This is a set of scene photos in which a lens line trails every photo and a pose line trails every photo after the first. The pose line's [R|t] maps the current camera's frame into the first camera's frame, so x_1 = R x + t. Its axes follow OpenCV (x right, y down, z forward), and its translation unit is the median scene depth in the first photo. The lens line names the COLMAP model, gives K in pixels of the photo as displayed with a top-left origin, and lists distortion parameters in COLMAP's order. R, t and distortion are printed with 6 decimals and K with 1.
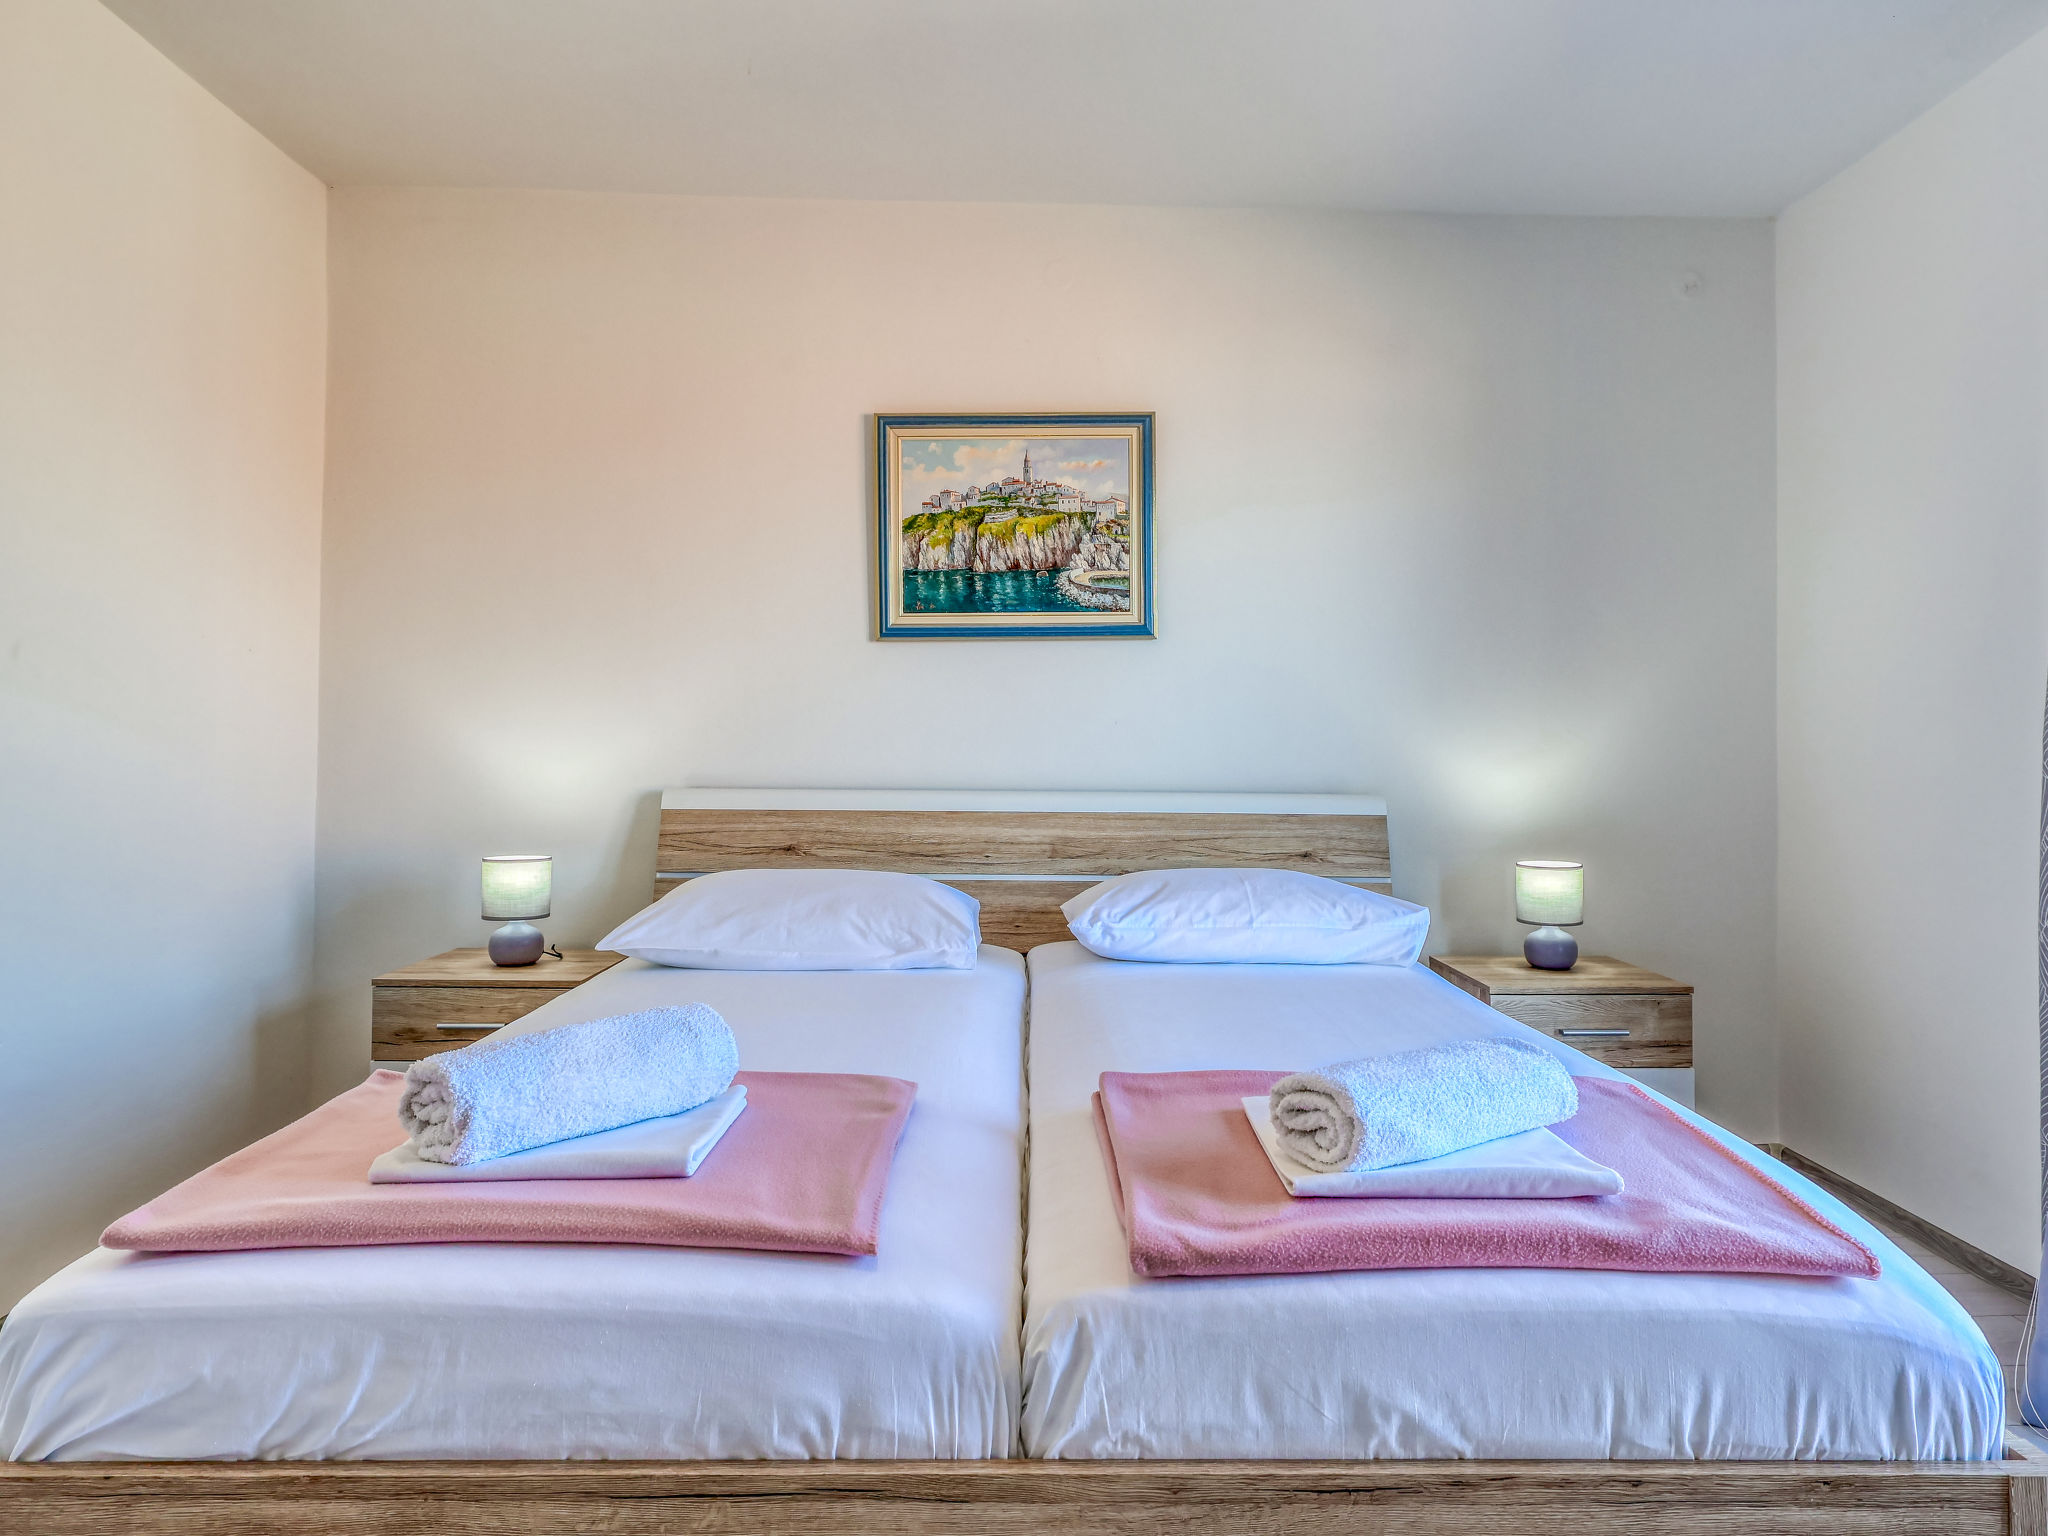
lens RADIAL K [[1280.8, 0, 1068.6], [0, 1280.8, 724.5], [0, 0, 1]] dist [-0.000689, 0.002053]
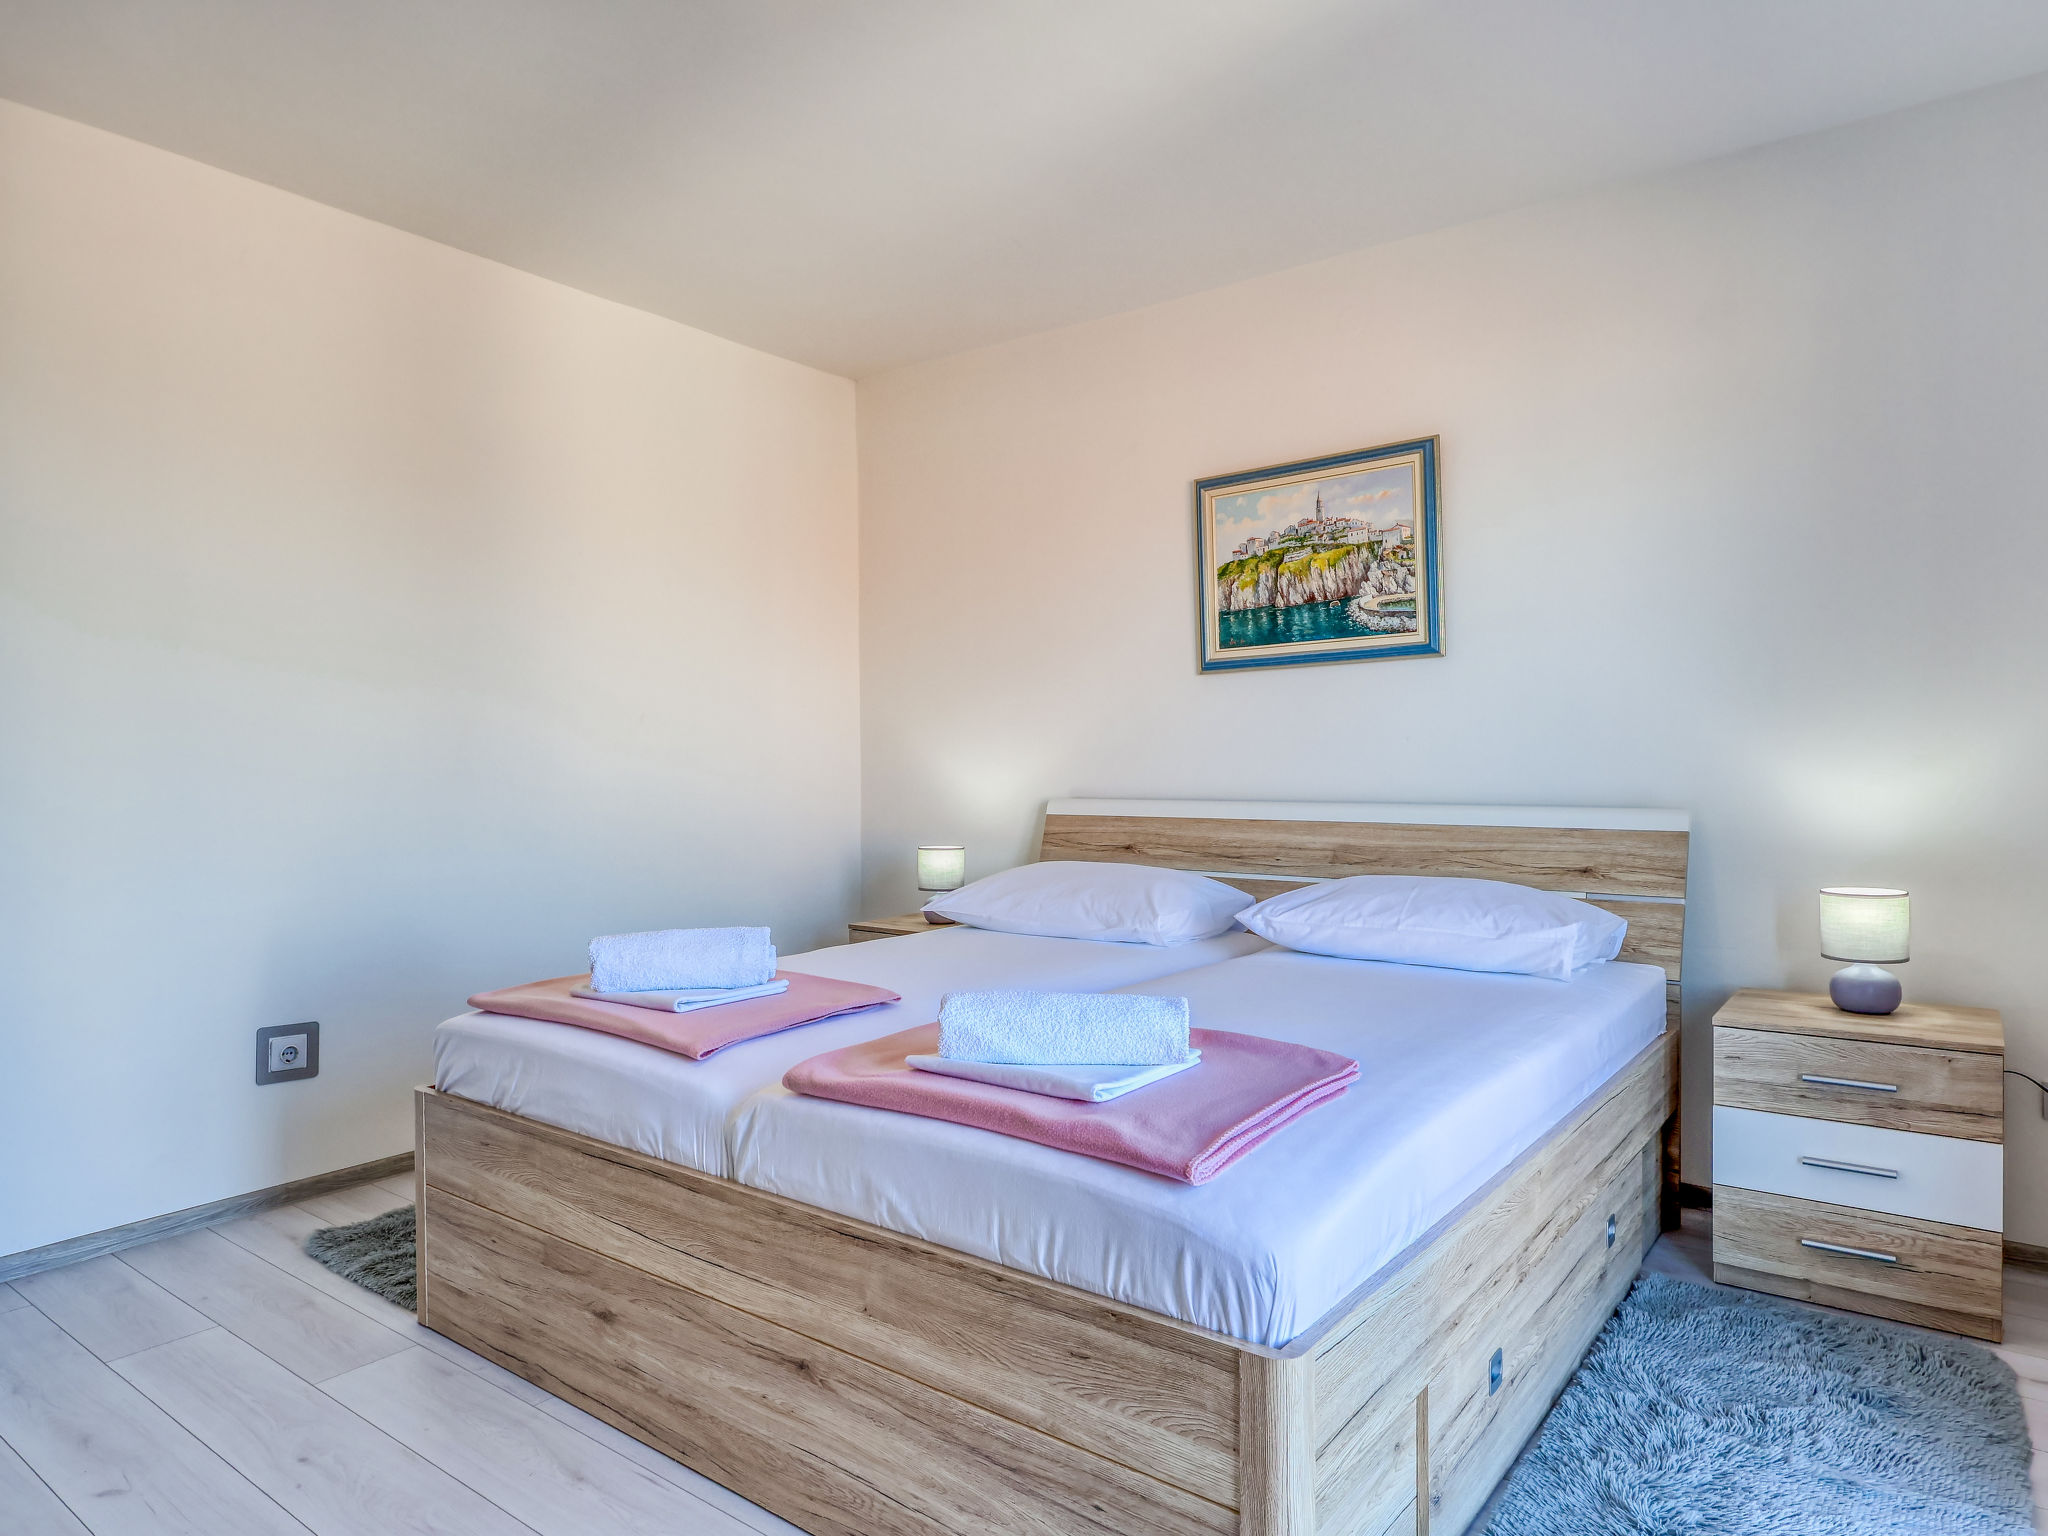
lens RADIAL K [[1280.8, 0, 992.6], [0, 1280.8, 789.8], [0, 0, 1]] dist [-0.000689, 0.002053]
pose [[0.768935, 0.000917, -0.639326, 0.480876], [0.024882, 0.999198, 0.031359, -0.000713], [0.638843, -0.040021, 0.768296, -0.031385]]
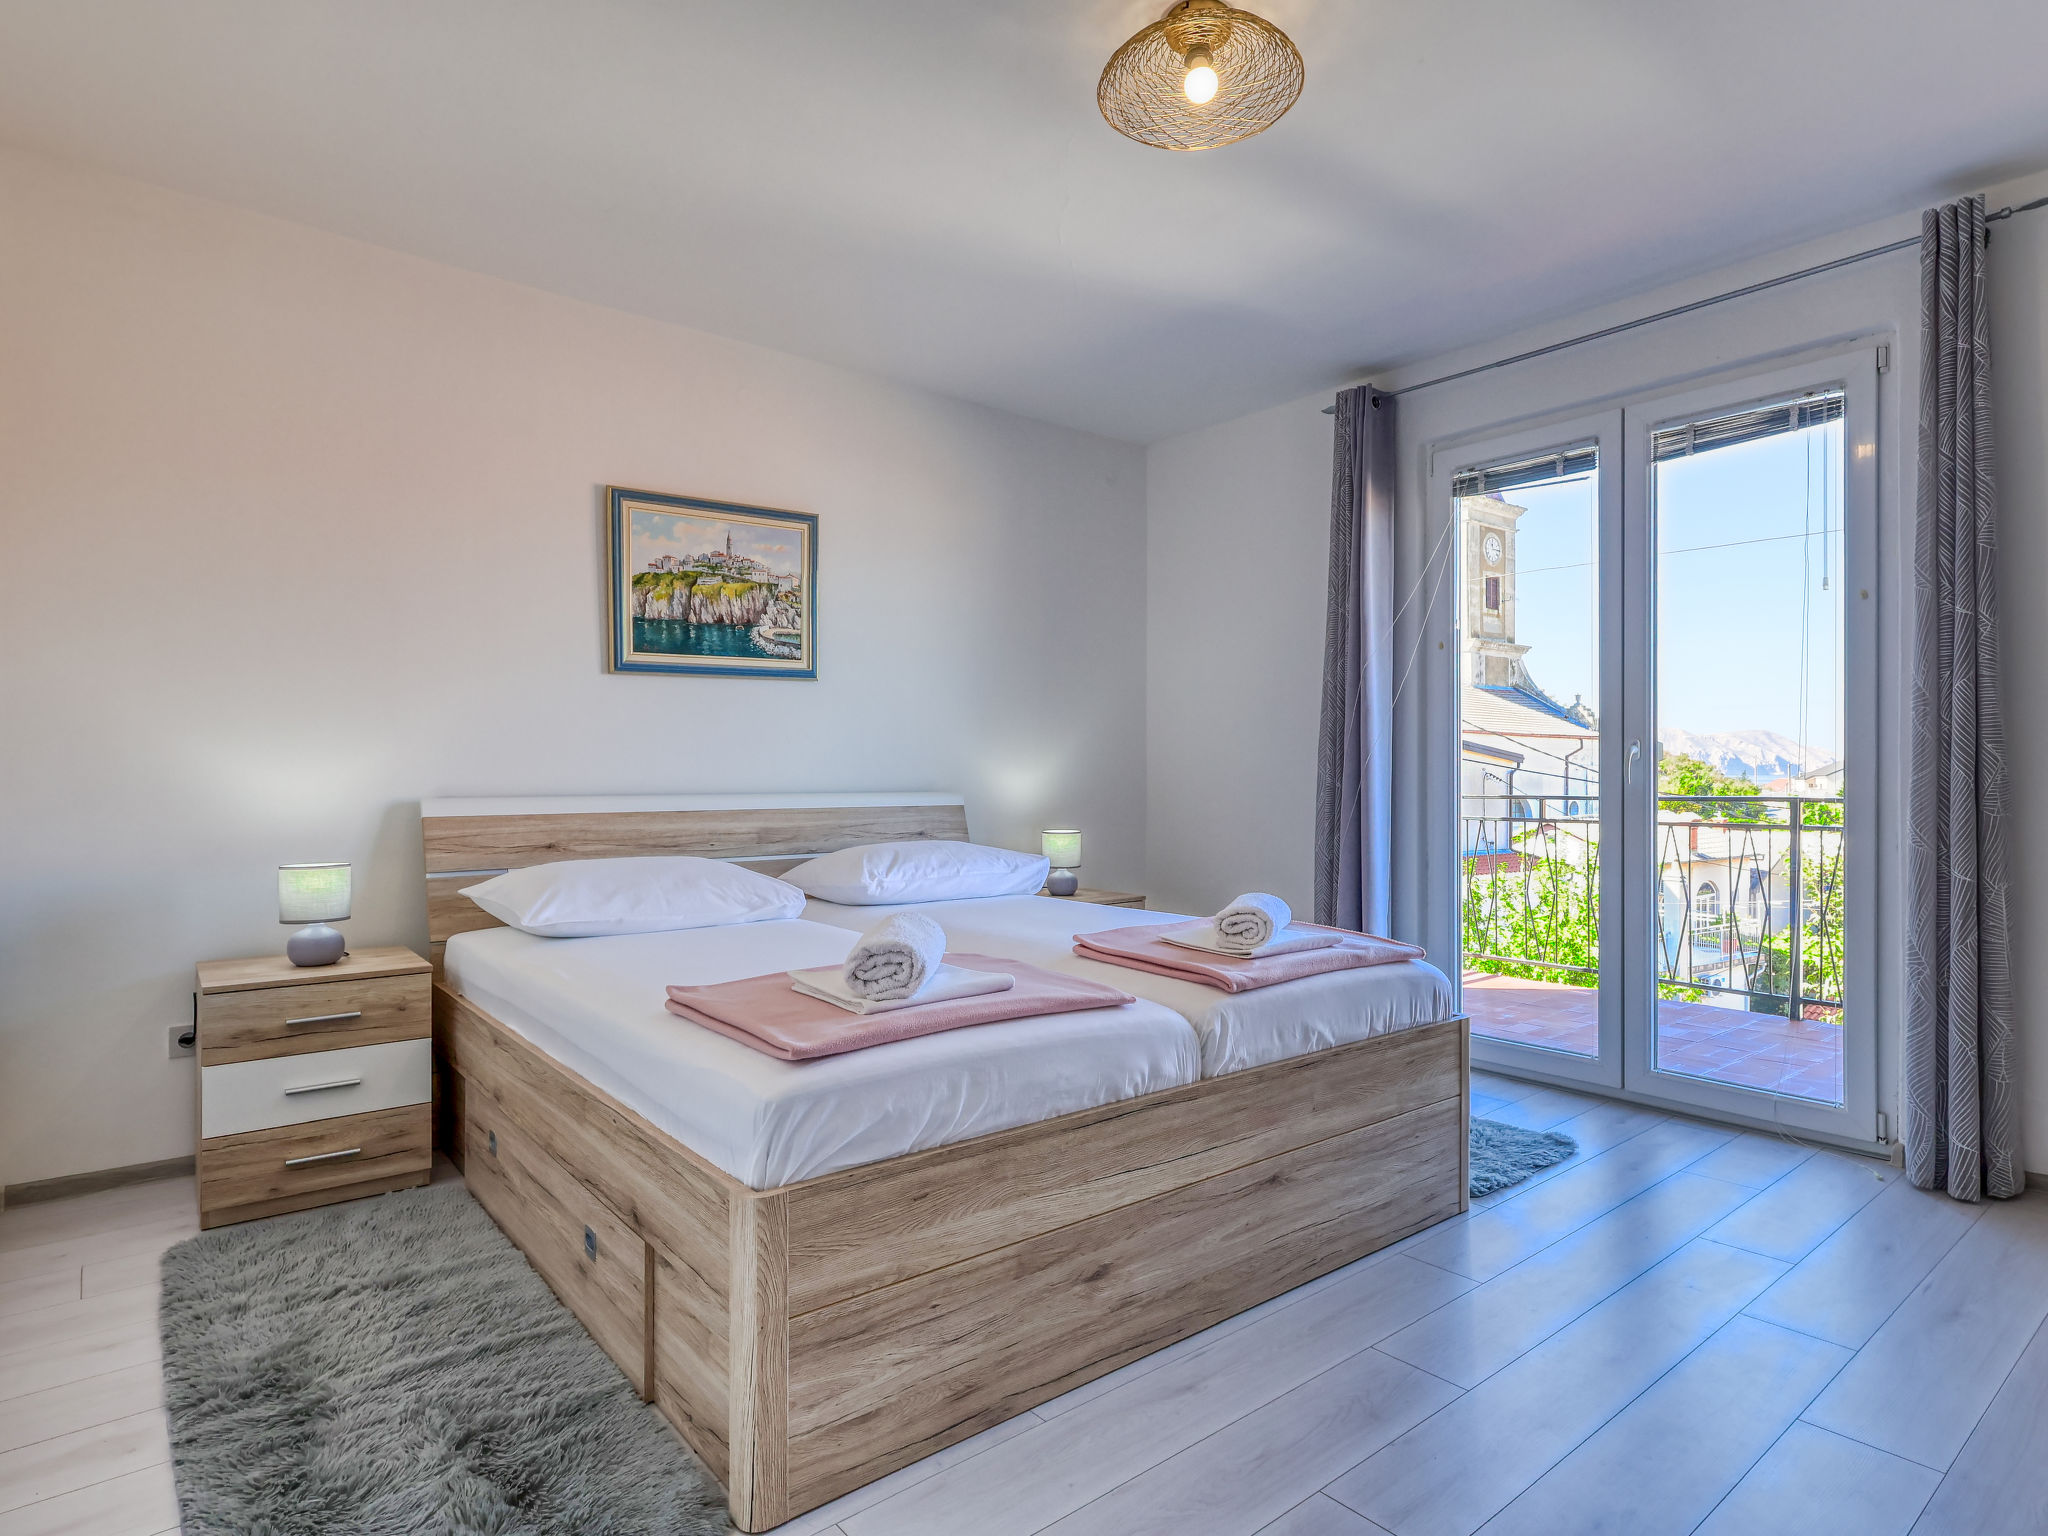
lens RADIAL K [[1119.9, 0, 1099.5], [0, 1119.9, 769.1], [0, 0, 1]] dist [-0.009090, -0.000354]
pose [[0.772198, -0.007584, 0.635337, -0.492314], [-0.005062, 0.999824, 0.018087, 0.004347], [-0.635362, -0.017182, 0.772023, -0.123472]]
